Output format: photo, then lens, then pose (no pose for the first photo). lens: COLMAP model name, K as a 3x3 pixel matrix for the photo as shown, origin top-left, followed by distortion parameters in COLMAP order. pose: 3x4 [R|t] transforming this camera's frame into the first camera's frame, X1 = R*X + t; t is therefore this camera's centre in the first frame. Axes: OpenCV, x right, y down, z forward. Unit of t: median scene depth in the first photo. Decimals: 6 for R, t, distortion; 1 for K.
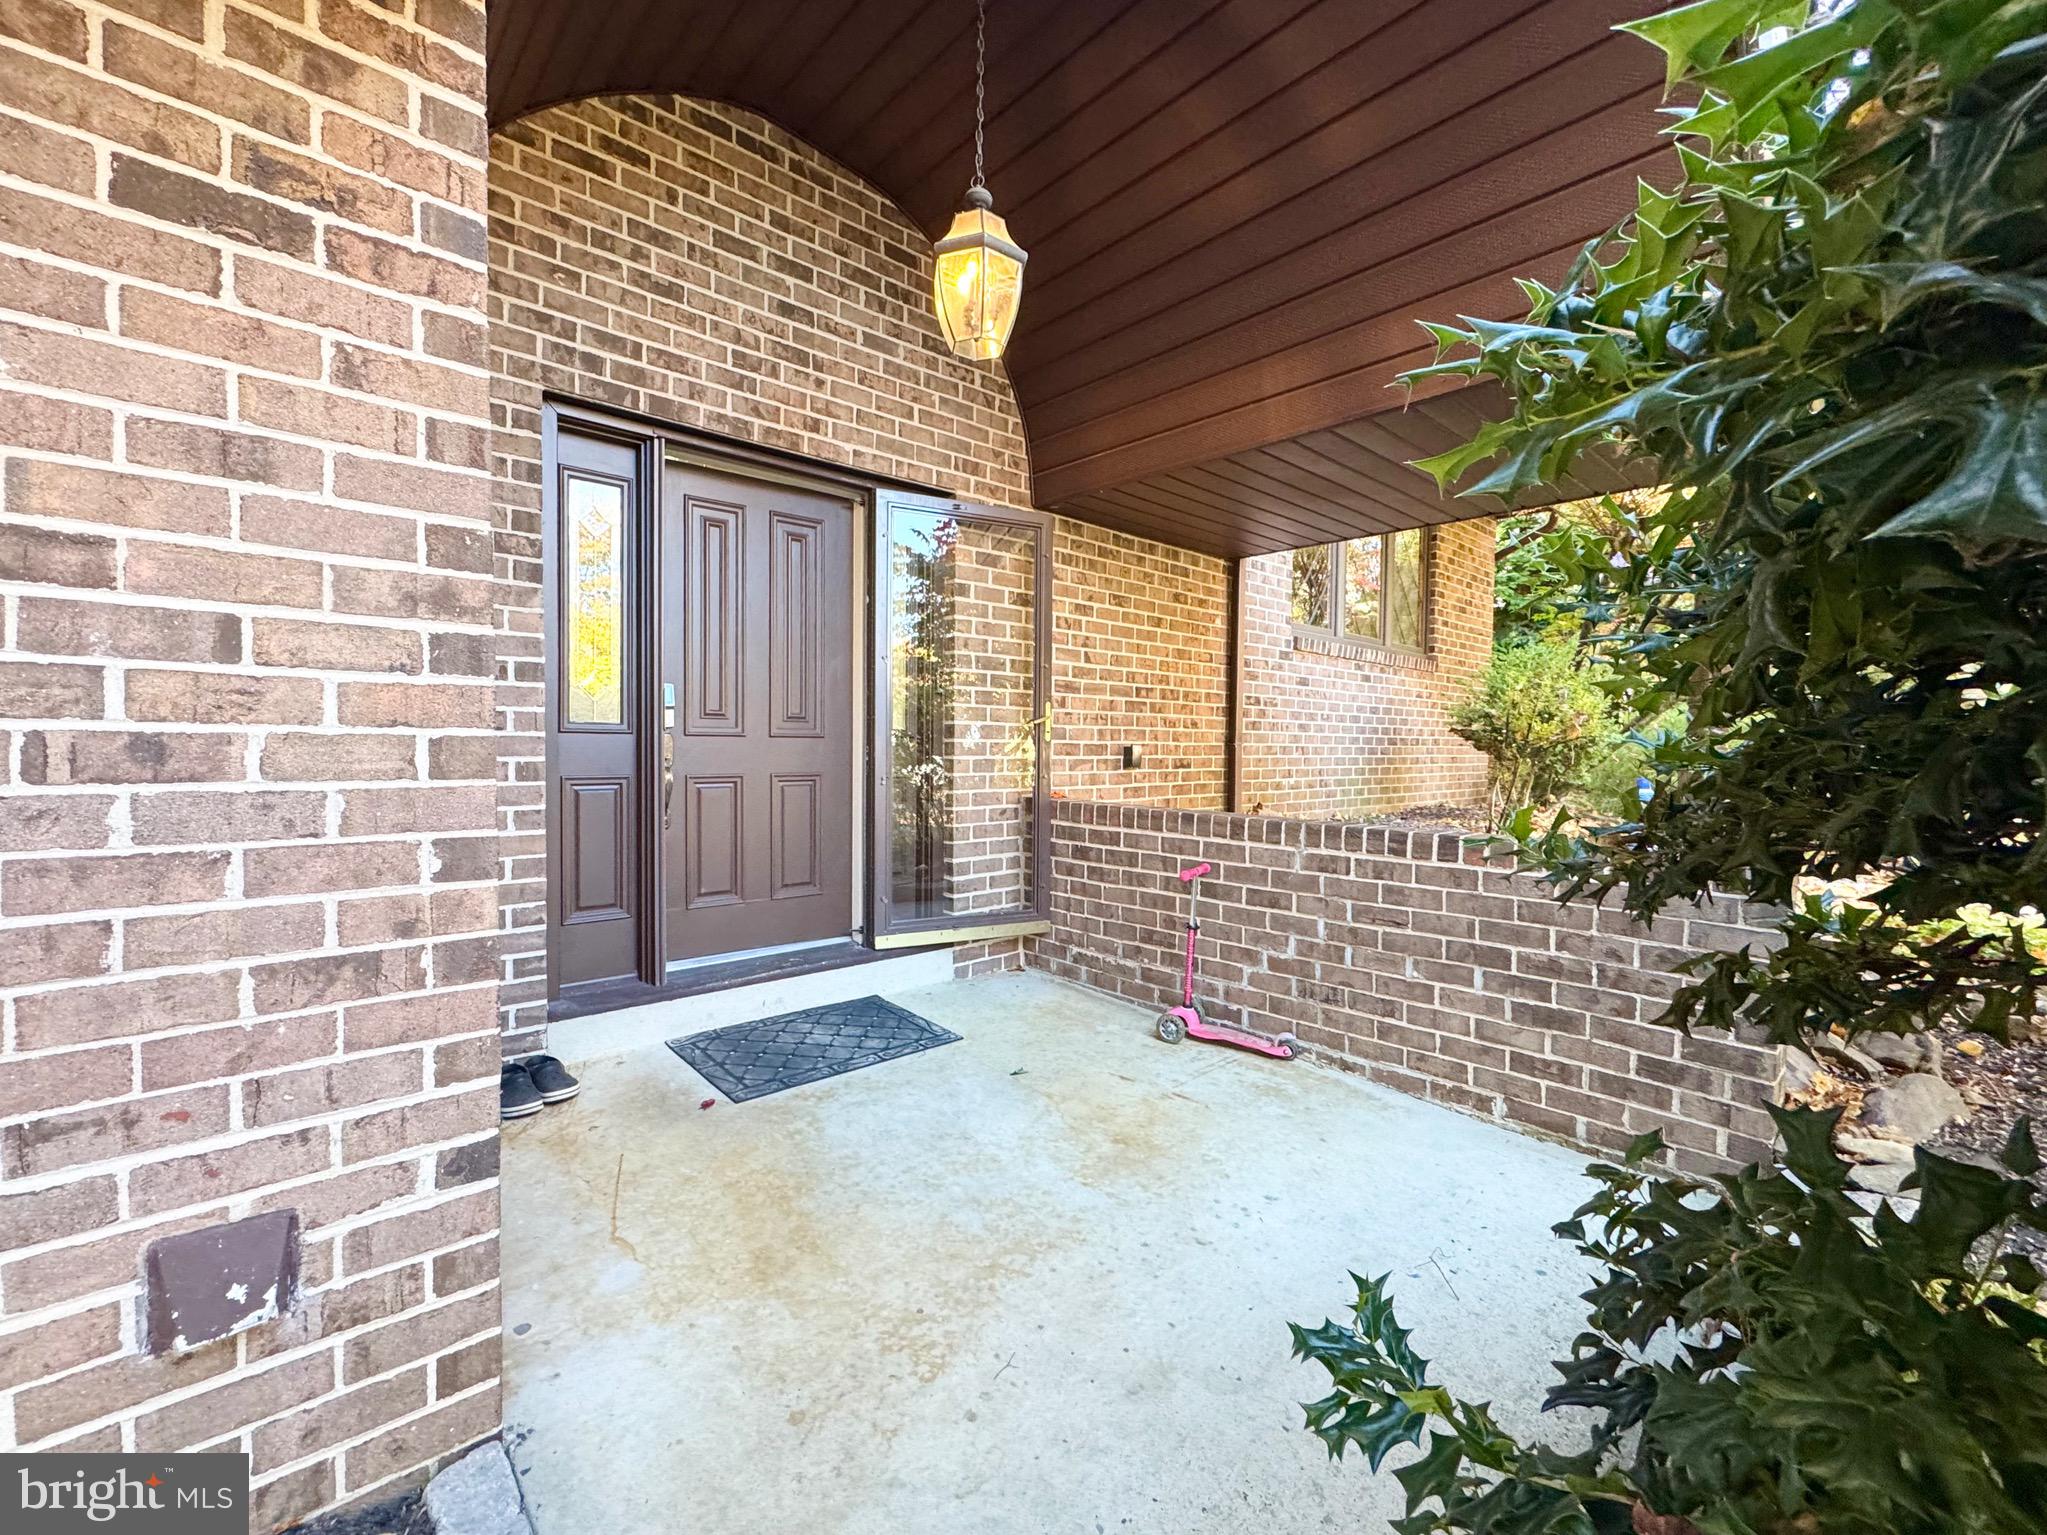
lens RADIAL K [[856.8, 0, 1023.5], [0, 856.8, 767.5], [0, 0, 1]] dist [-0.001019, 0.000061]
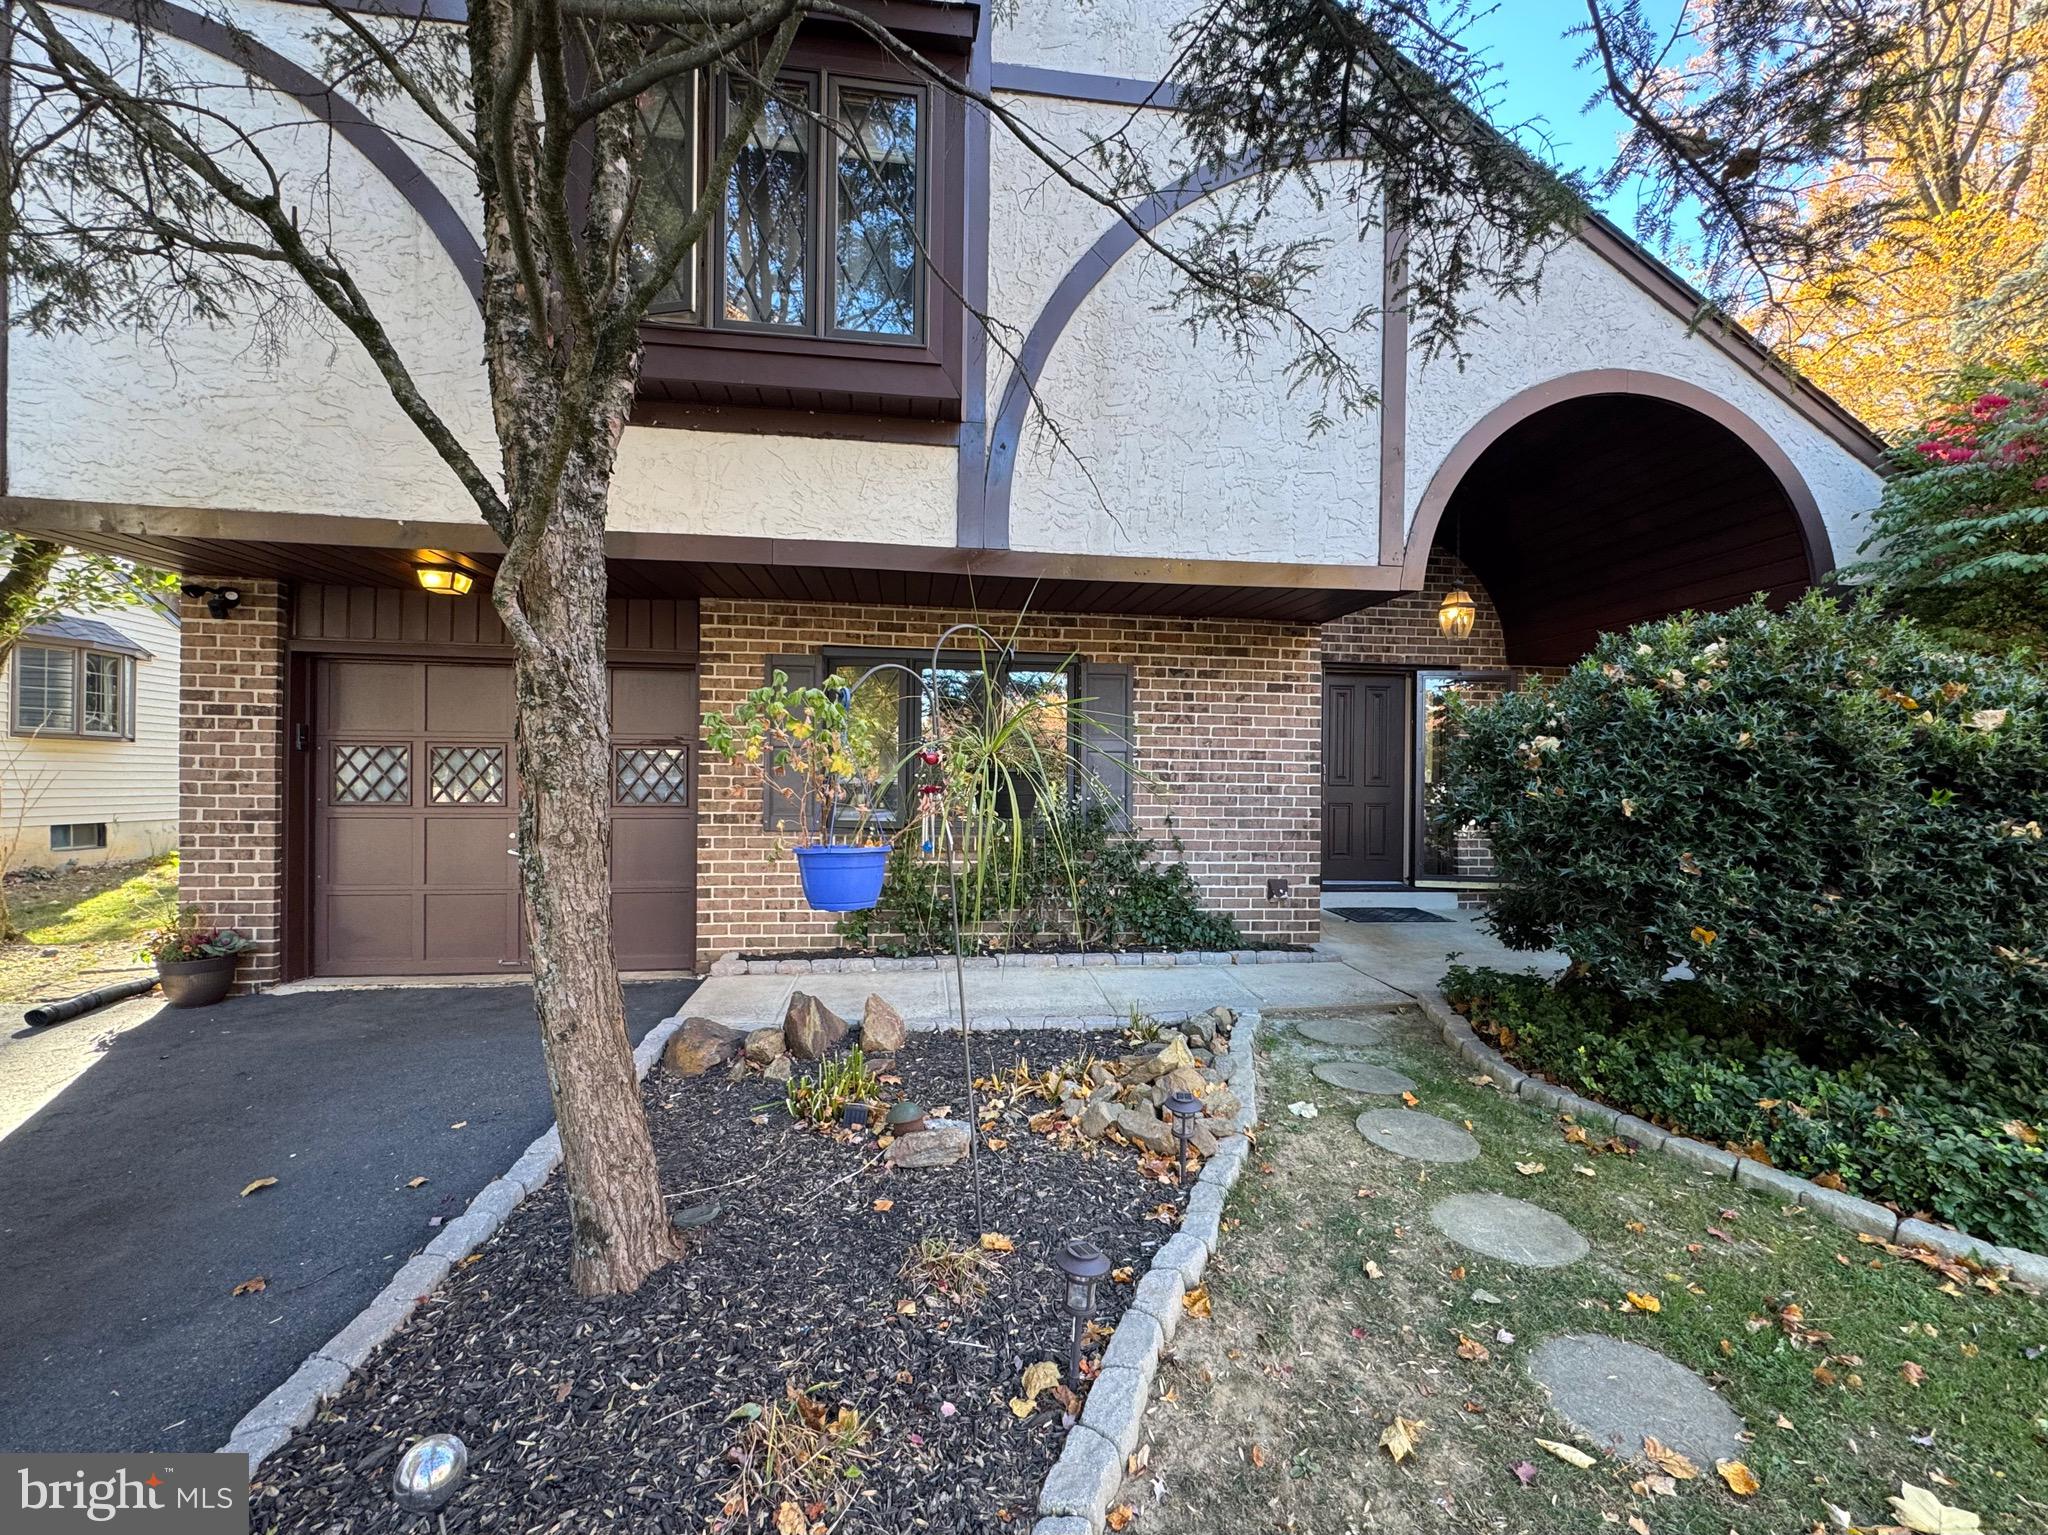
lens RADIAL K [[832.8, 0, 1034.3], [0, 832.8, 793.2], [0, 0, 1]] dist [-0.000132, 0.000433]
pose [[0.820291, 0.001593, -0.571945, 0.259055], [-0.018907, 0.999525, -0.024332, 0.054073], [0.571634, 0.030774, 0.819931, -1.377052]]
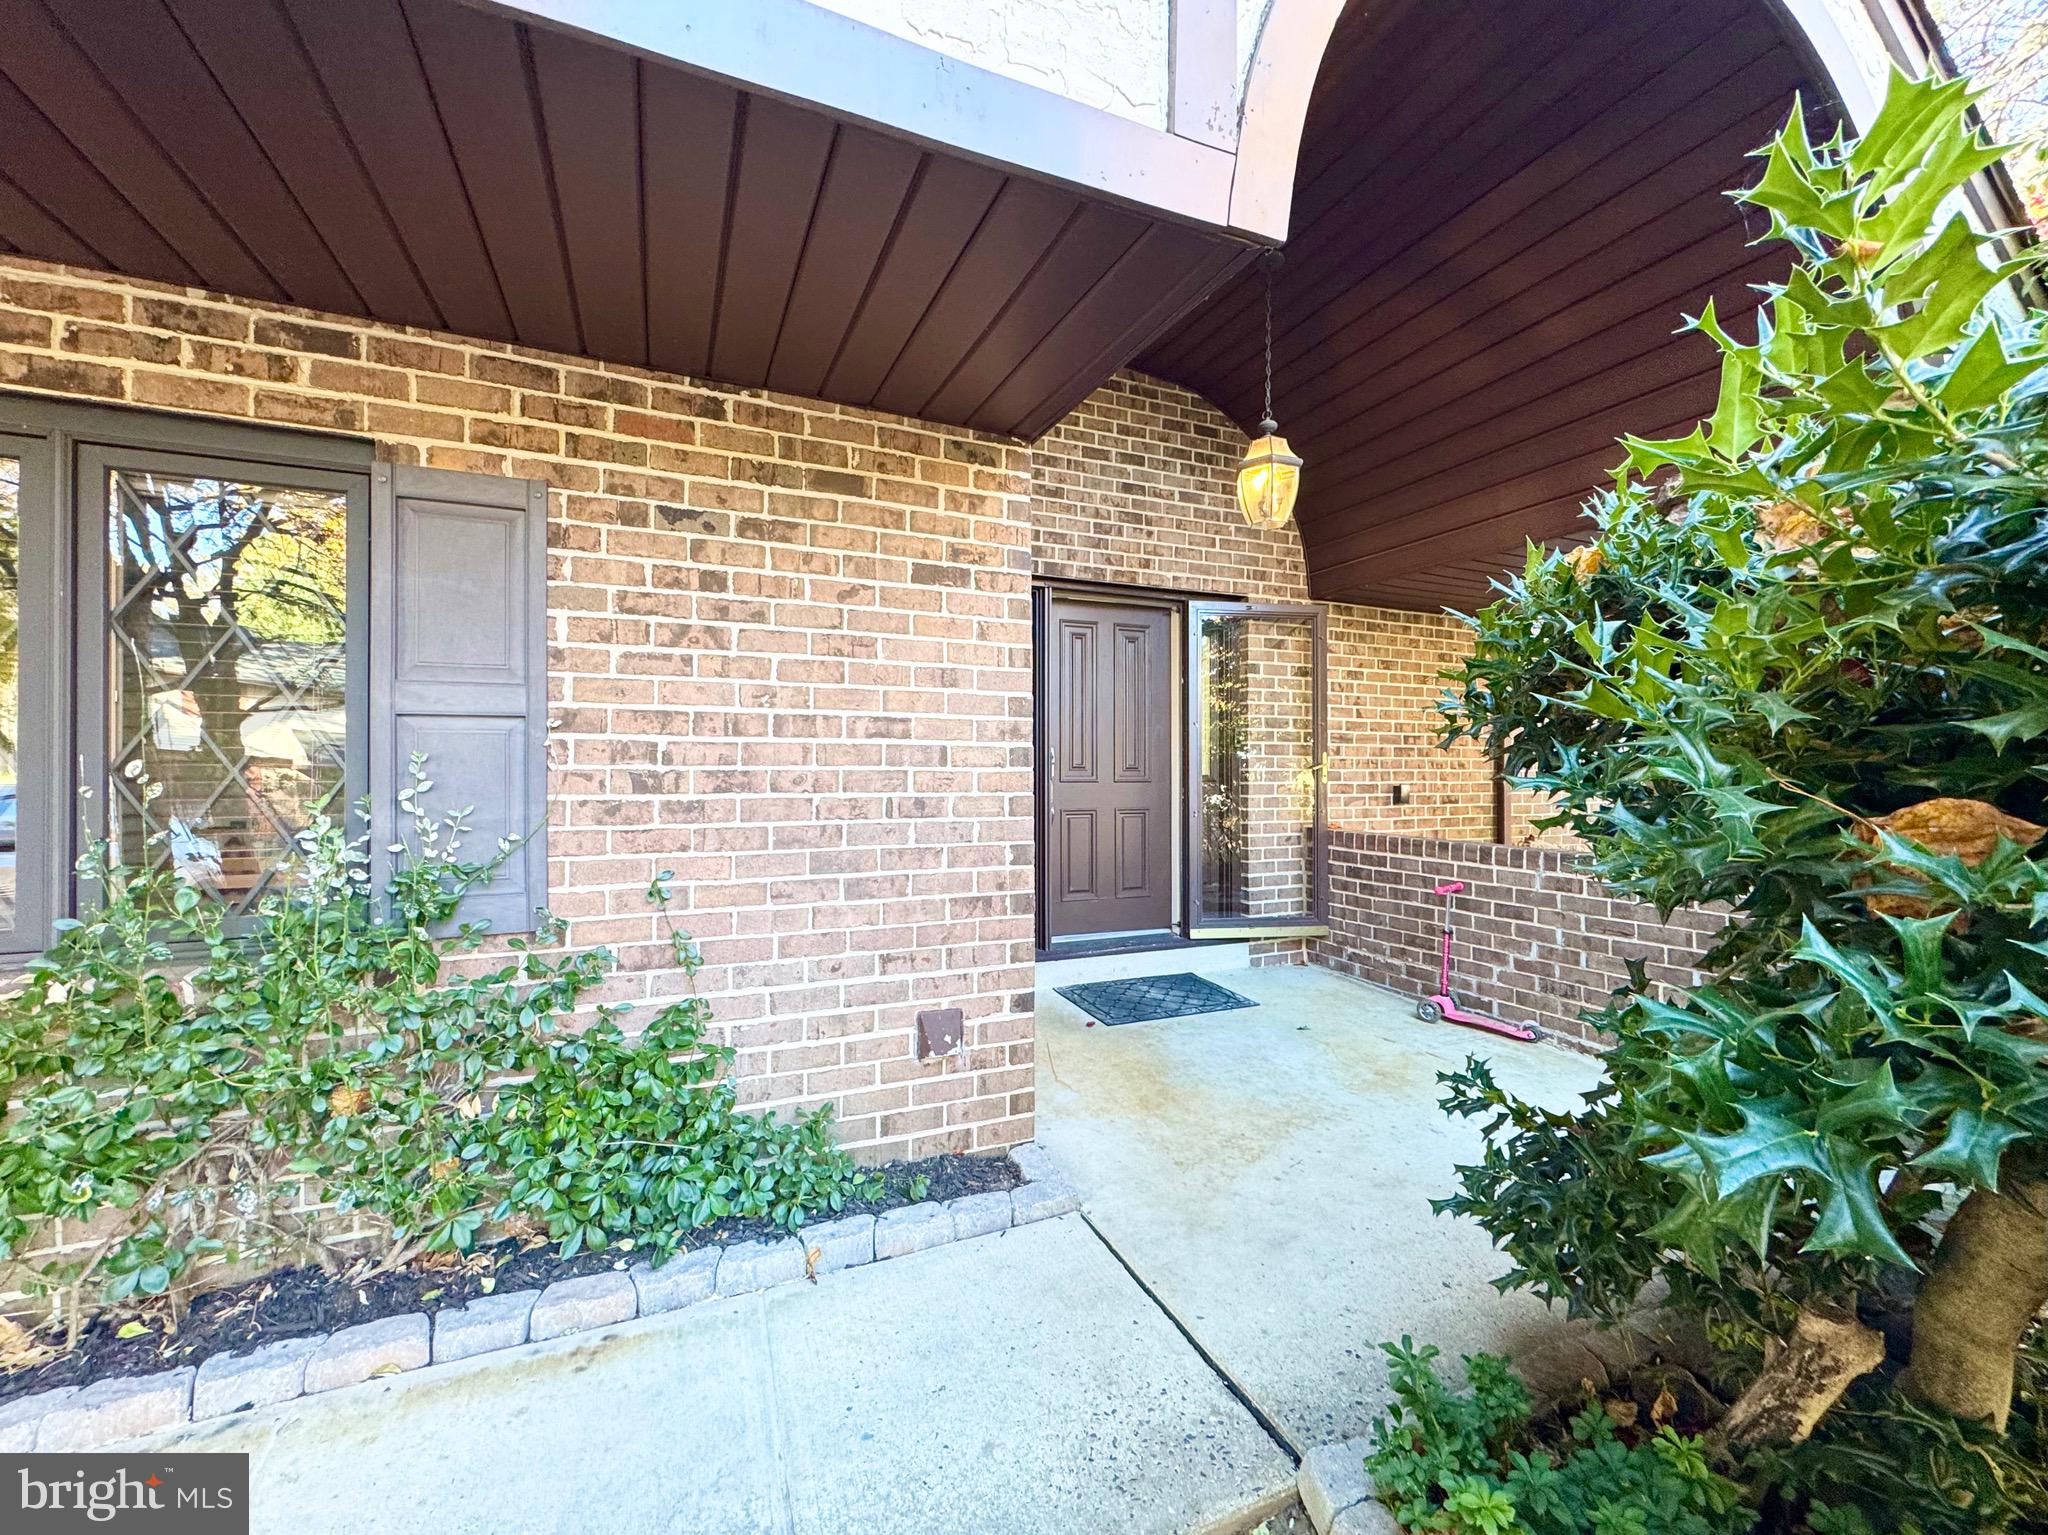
lens RADIAL K [[817.7, 0, 1024.0], [0, 817.7, 767.5], [0, 0, 1]] dist [-0.002742, 0.000129]
pose [[0.945758, -0.011079, -0.324682, 0.000709], [-0.000398, 0.999378, -0.035258, -0.013855], [0.324870, 0.033475, 0.945166, -0.348859]]
